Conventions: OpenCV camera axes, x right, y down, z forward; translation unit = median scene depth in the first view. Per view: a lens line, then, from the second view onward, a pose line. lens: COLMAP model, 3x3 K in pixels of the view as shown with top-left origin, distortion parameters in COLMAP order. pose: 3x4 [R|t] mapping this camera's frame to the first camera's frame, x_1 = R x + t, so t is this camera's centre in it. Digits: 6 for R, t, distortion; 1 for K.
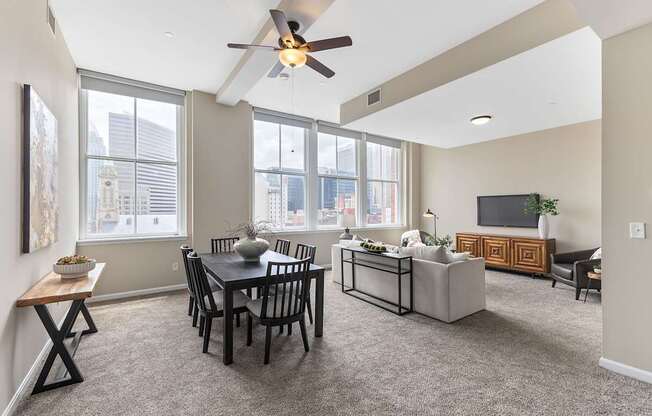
lens RADIAL K [[282.0, 0, 326.8], [0, 282.0, 208.0], [0, 0, 1]] dist [0.017283, 0.000210]
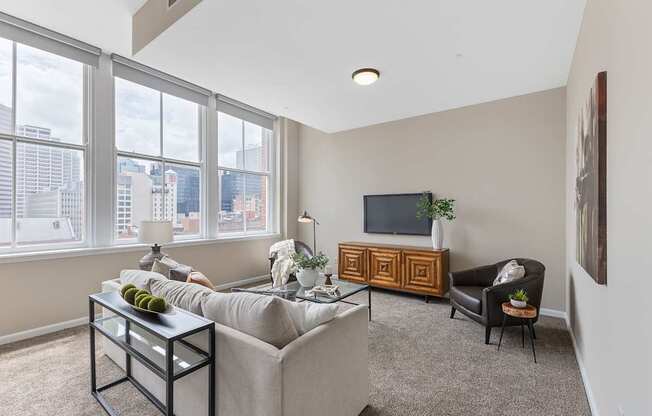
lens RADIAL K [[282.0, 0, 327.5], [0, 282.0, 210.4], [0, 0, 1]] dist [0.017283, 0.000210]
pose [[0.941425, 0.004360, 0.337193, 0.197272], [-0.004144, 0.999990, -0.001361, 0.001877], [-0.337196, -0.000116, 0.941434, 0.341571]]
